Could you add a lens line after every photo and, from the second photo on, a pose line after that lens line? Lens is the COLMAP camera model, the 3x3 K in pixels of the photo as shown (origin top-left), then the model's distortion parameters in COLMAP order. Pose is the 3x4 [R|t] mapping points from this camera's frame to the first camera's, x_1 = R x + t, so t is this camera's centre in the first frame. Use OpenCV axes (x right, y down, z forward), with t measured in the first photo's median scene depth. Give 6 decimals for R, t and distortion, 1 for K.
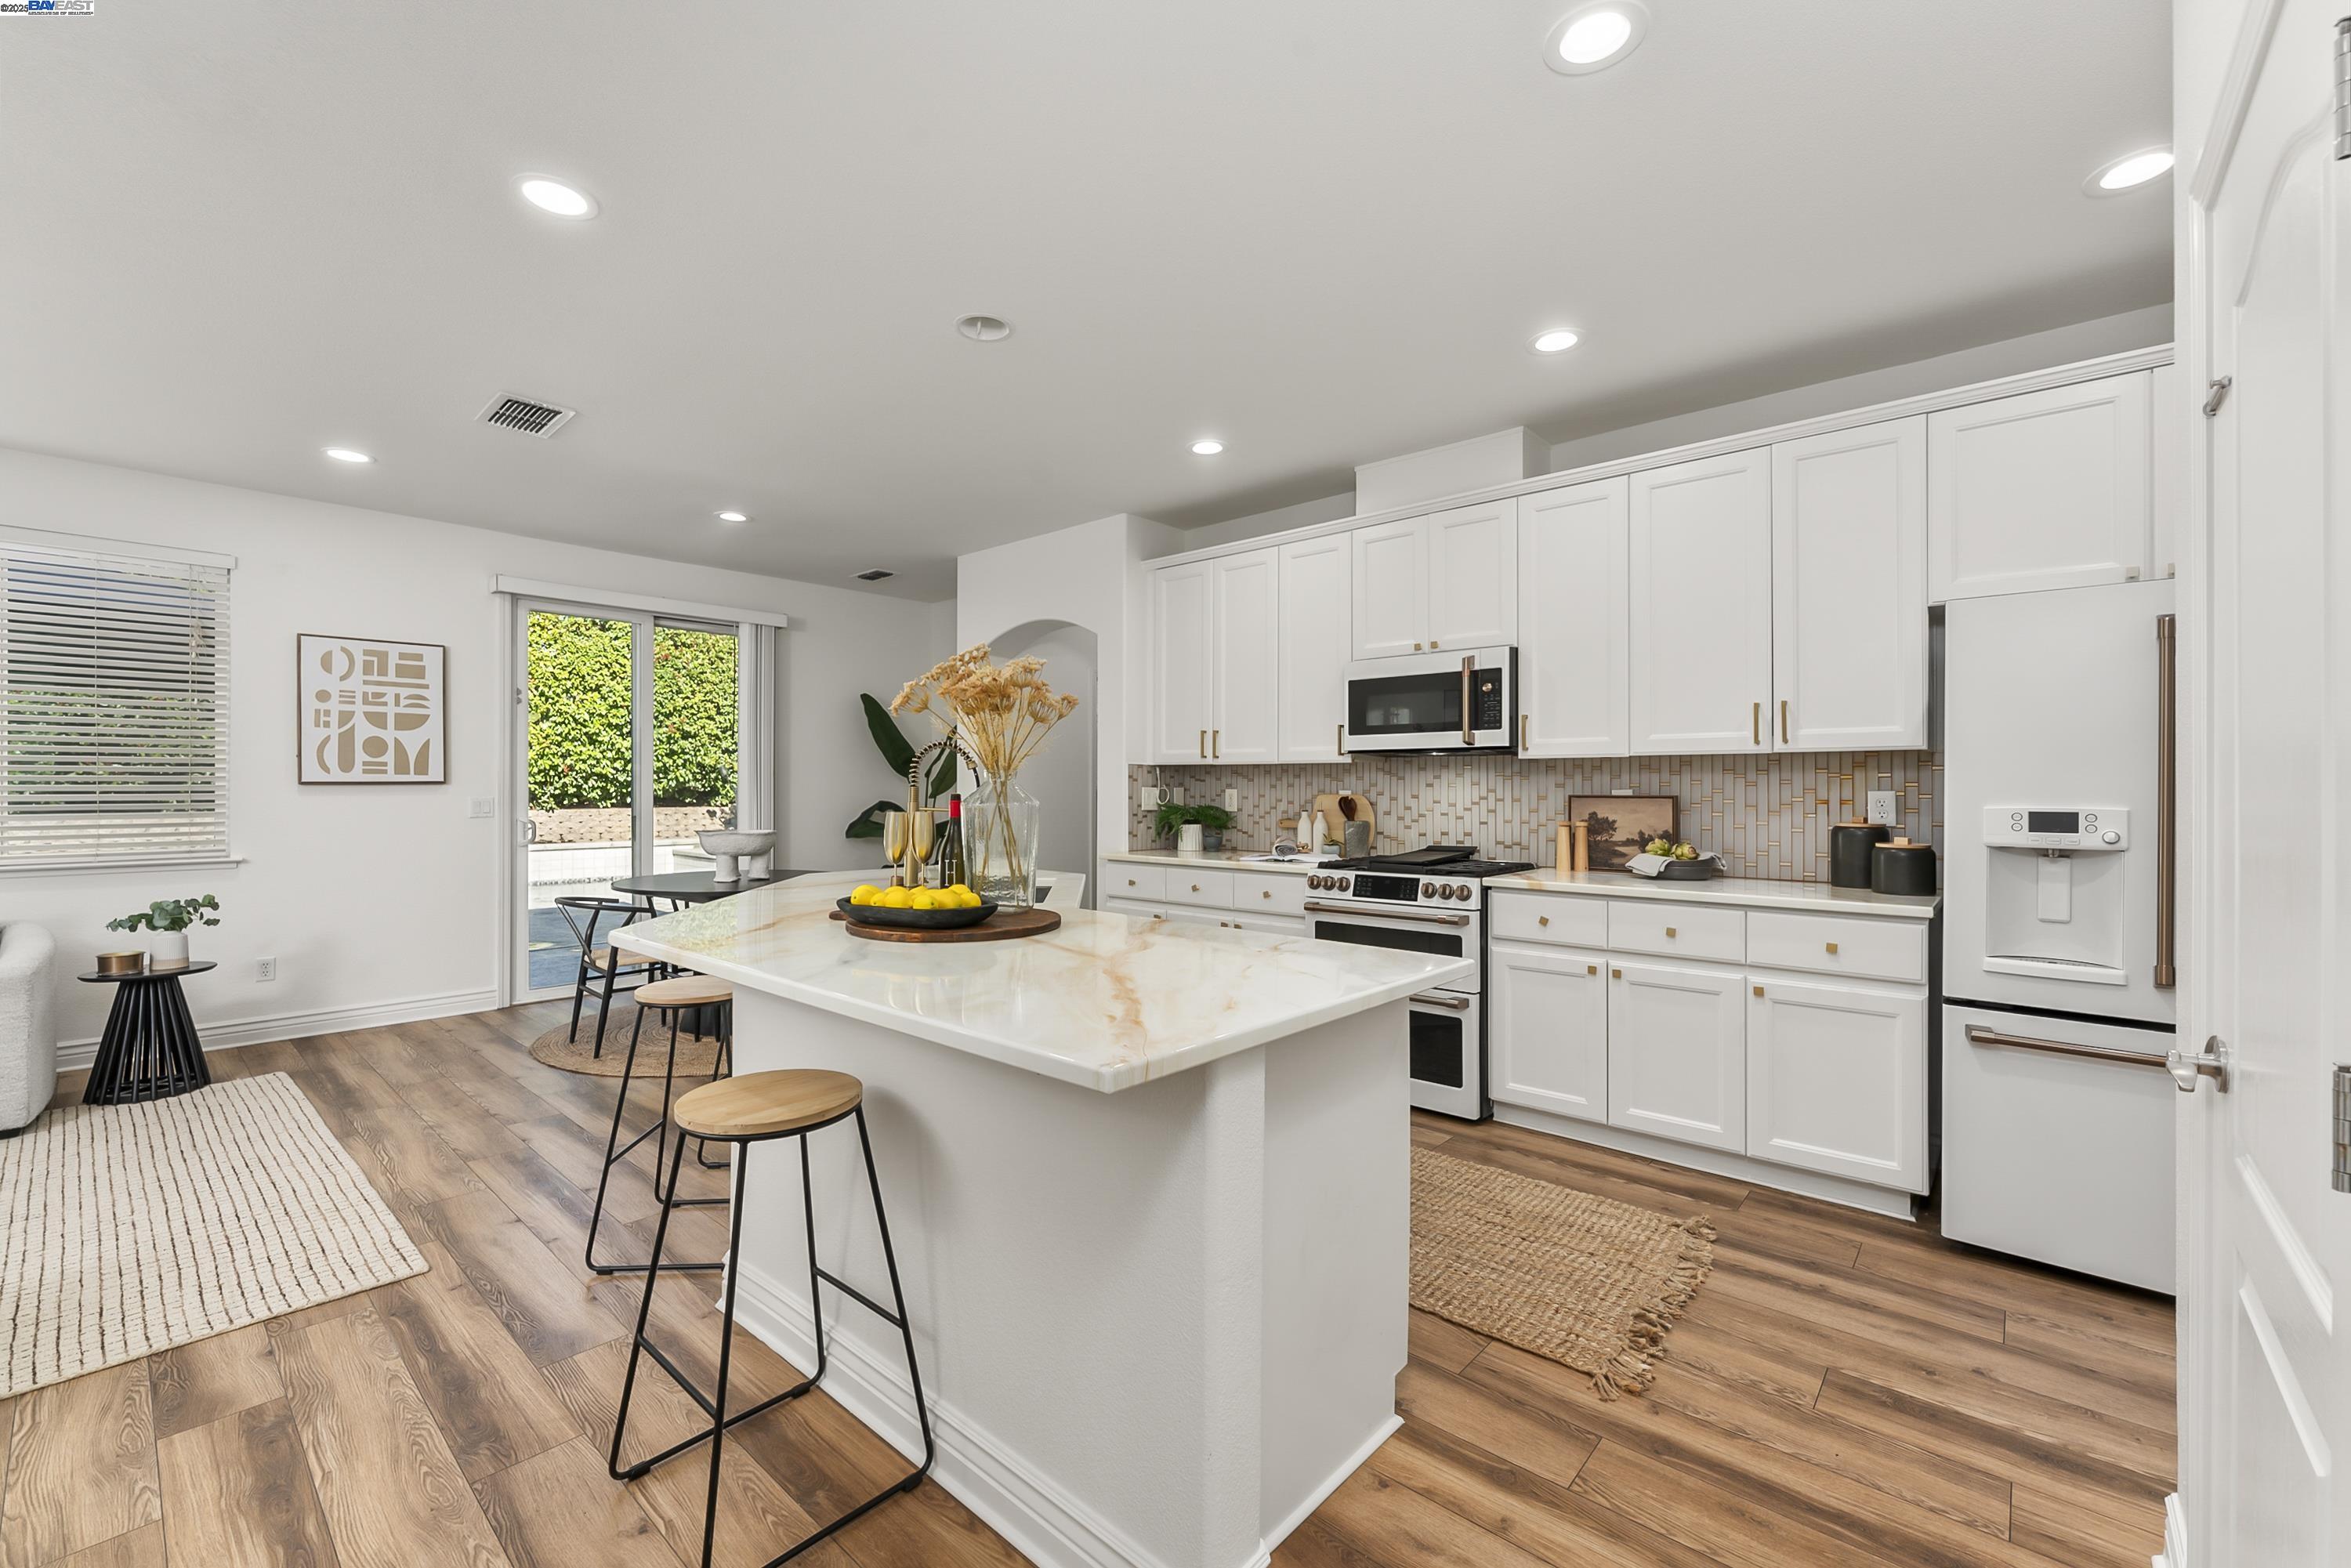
lens RADIAL K [[949.9, 0, 1143.1], [0, 949.9, 805.2], [0, 0, 1]] dist [-0.003200, 0.000401]
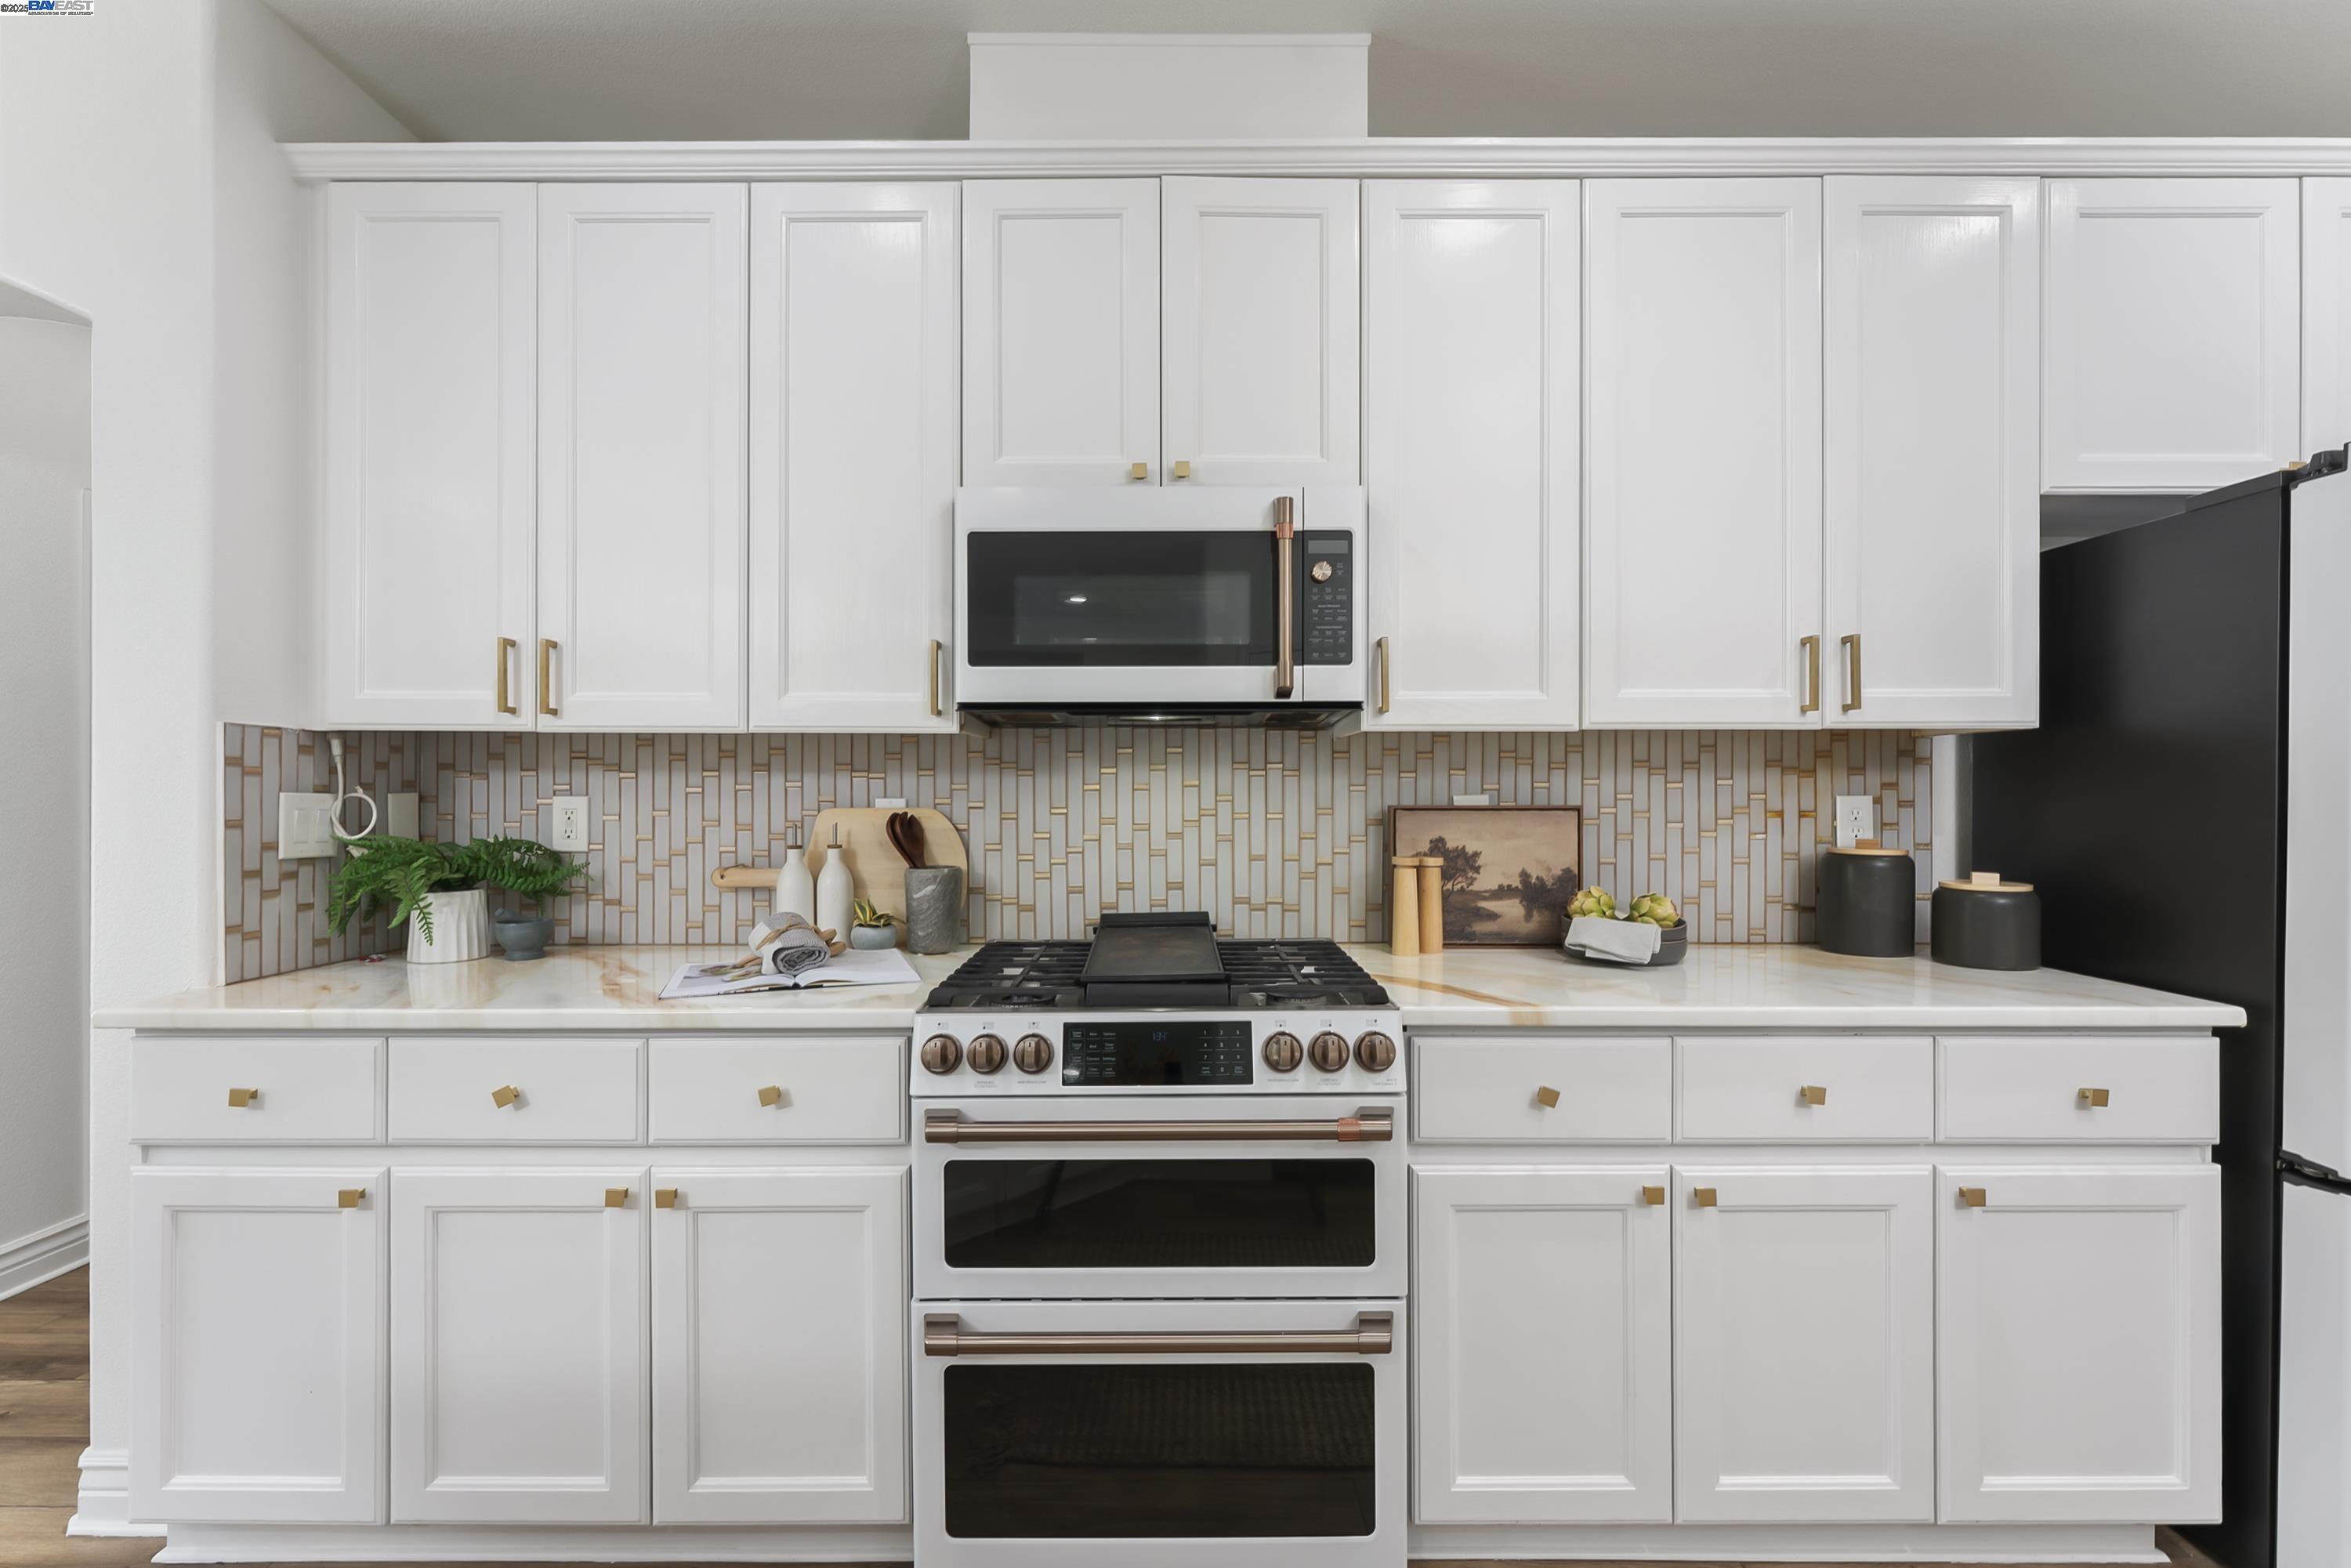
lens RADIAL K [[1019.5, 0, 1163.8], [0, 1019.5, 790.3], [0, 0, 1]] dist [0.003985, -0.001329]
pose [[0.733588, -0.003281, 0.679586, -0.021760], [0.015156, 0.999819, -0.011533, -0.013835], [-0.679425, 0.018761, 0.733505, 0.635747]]
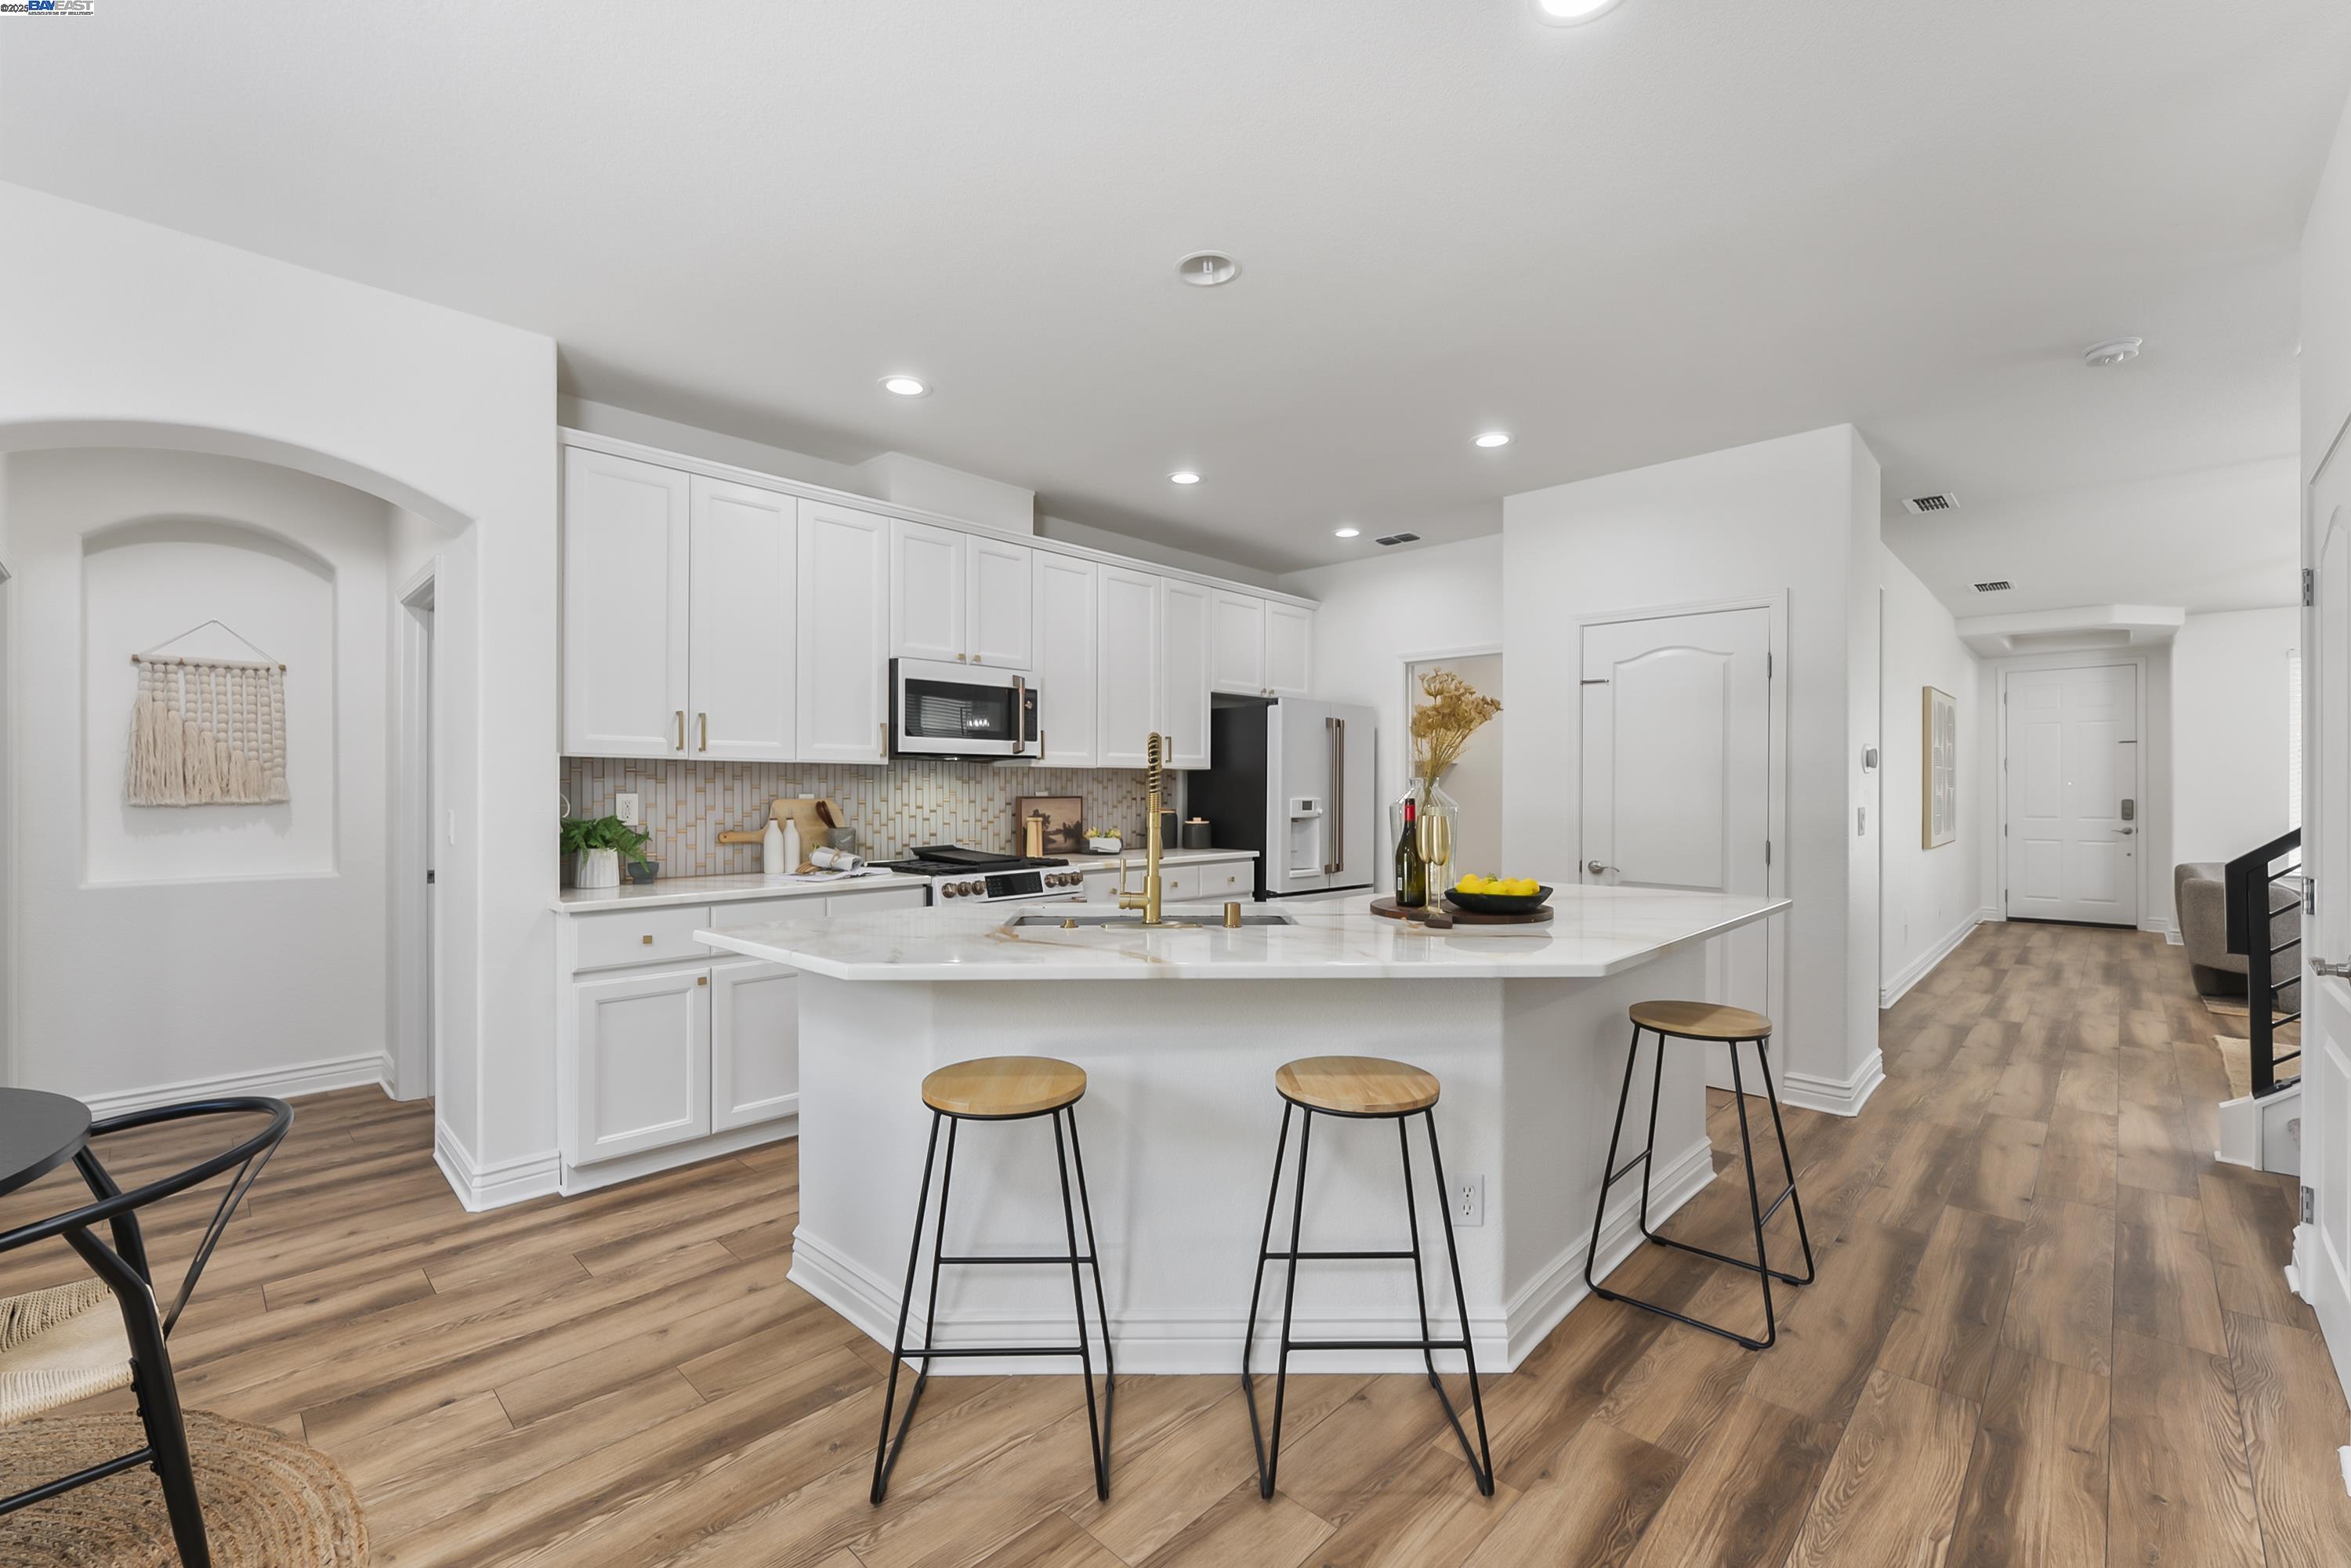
lens RADIAL K [[1019.5, 0, 1154.1], [0, 1019.5, 788.6], [0, 0, 1]] dist [0.003985, -0.001329]
pose [[0.026536, 0.001654, 0.999646, -0.812300], [0.021688, 0.999762, -0.002230, -0.013621], [-0.999413, 0.021739, 0.026494, 0.743660]]
